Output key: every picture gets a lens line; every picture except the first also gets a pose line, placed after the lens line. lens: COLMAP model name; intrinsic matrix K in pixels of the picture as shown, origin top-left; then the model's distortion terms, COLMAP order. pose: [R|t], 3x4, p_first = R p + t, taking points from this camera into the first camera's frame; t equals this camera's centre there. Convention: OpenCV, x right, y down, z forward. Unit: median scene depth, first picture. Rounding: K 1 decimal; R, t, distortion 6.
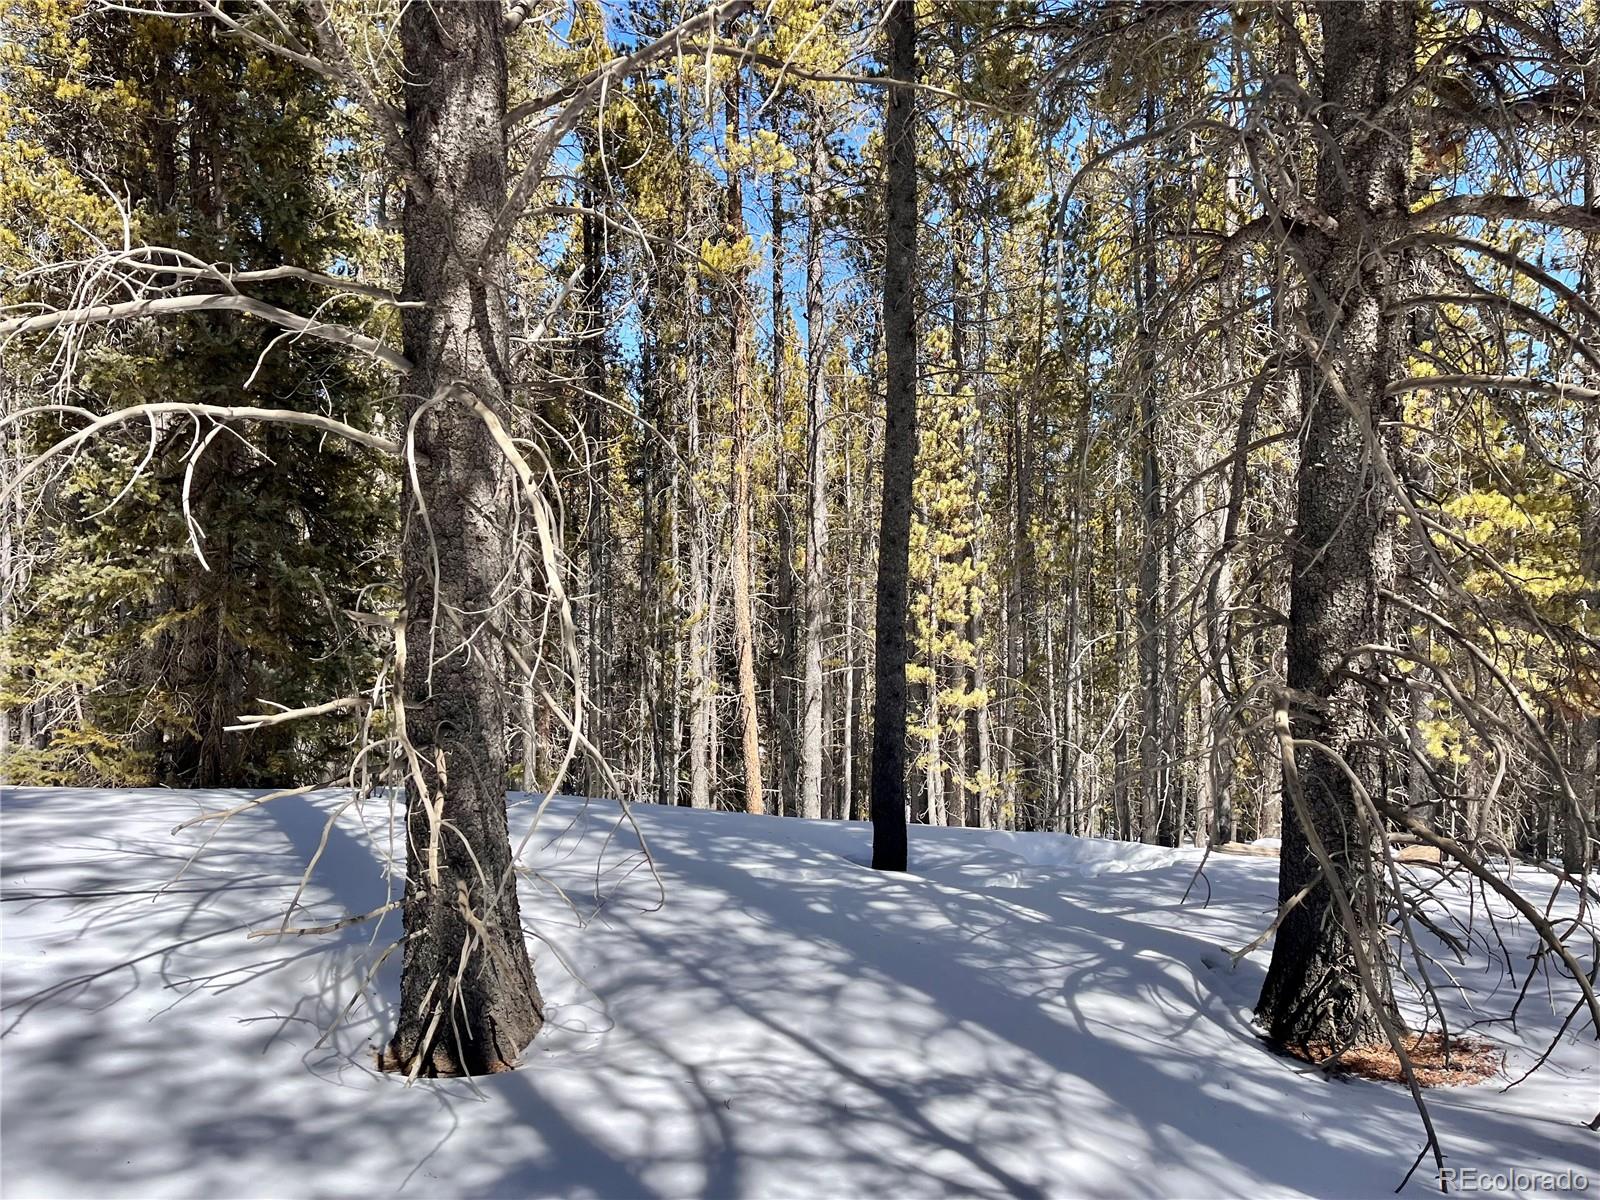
lens RADIAL K [[1210.7, 0, 805.3], [0, 1210.7, 601.0], [0, 0, 1]] dist [-0.000863, -0.000993]
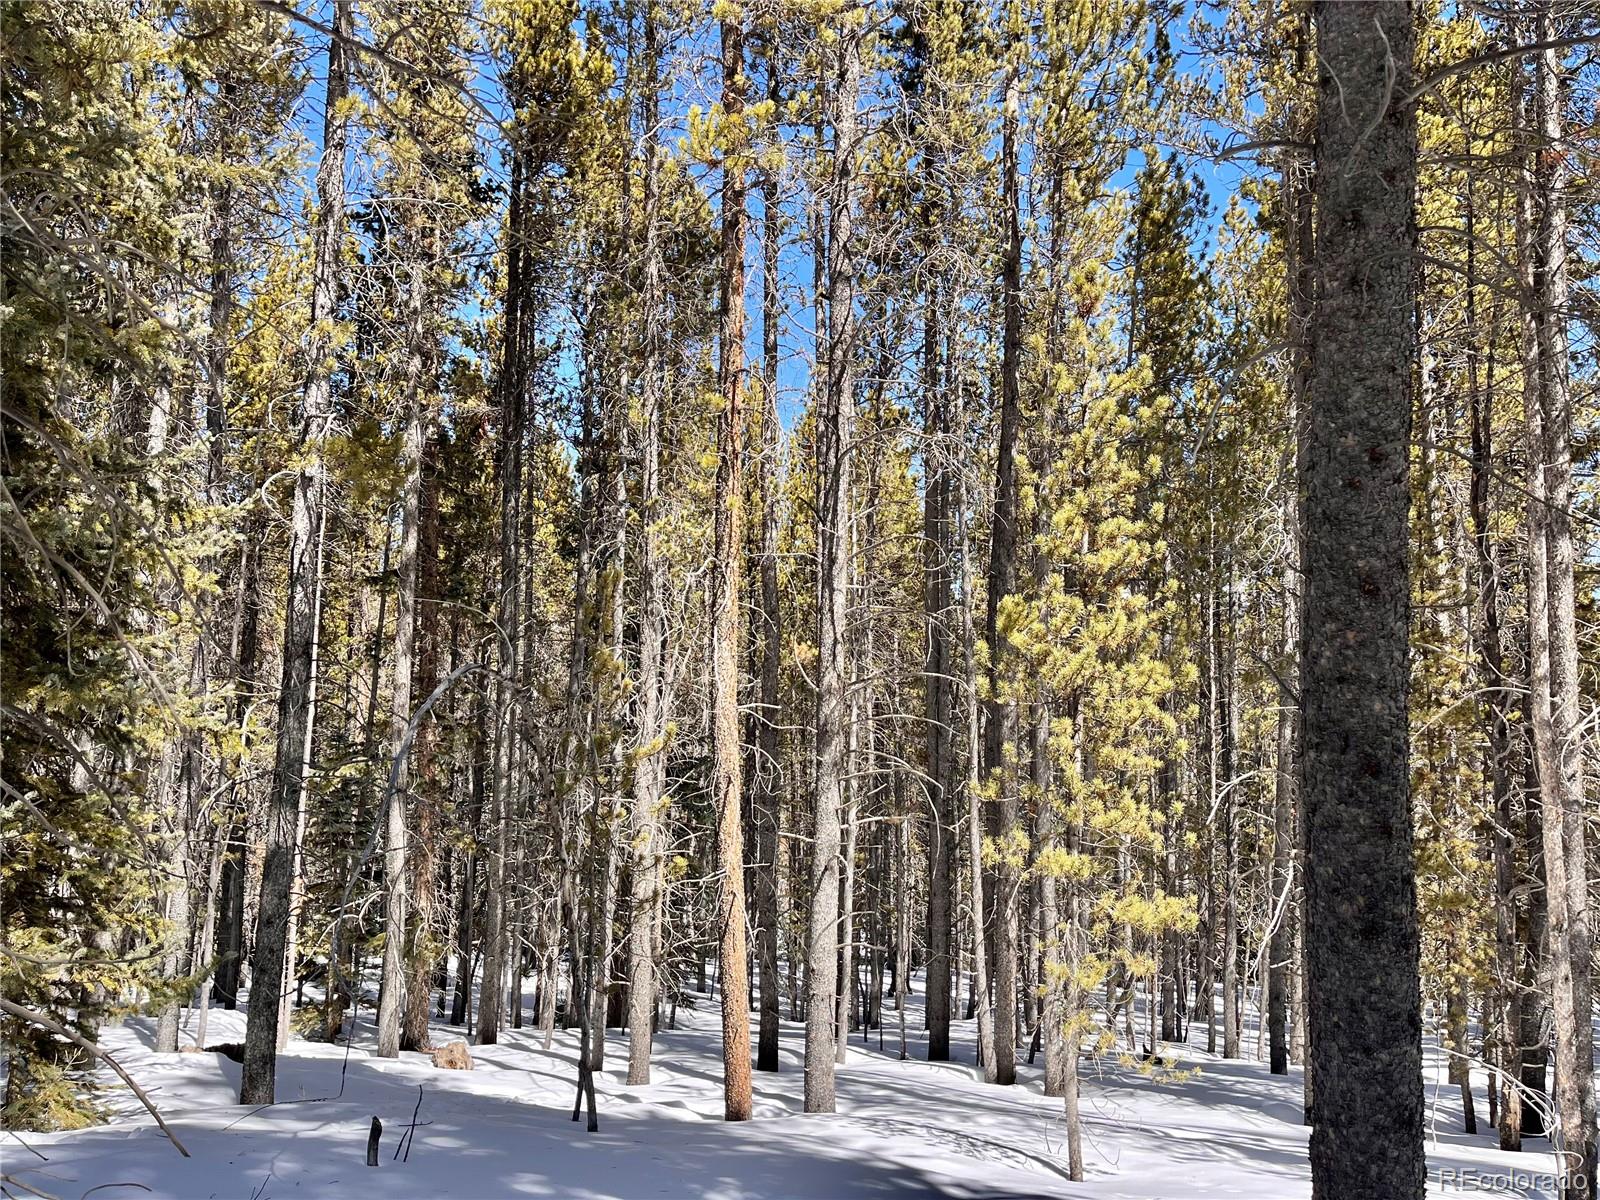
lens RADIAL K [[1210.7, 0, 794.6], [0, 1210.7, 592.3], [0, 0, 1]] dist [-0.000863, -0.000993]
pose [[0.998720, 0.028117, 0.042041, -0.036408], [-0.024369, 0.995896, -0.087163, -0.007828], [-0.044319, 0.086027, 0.995307, 0.303089]]
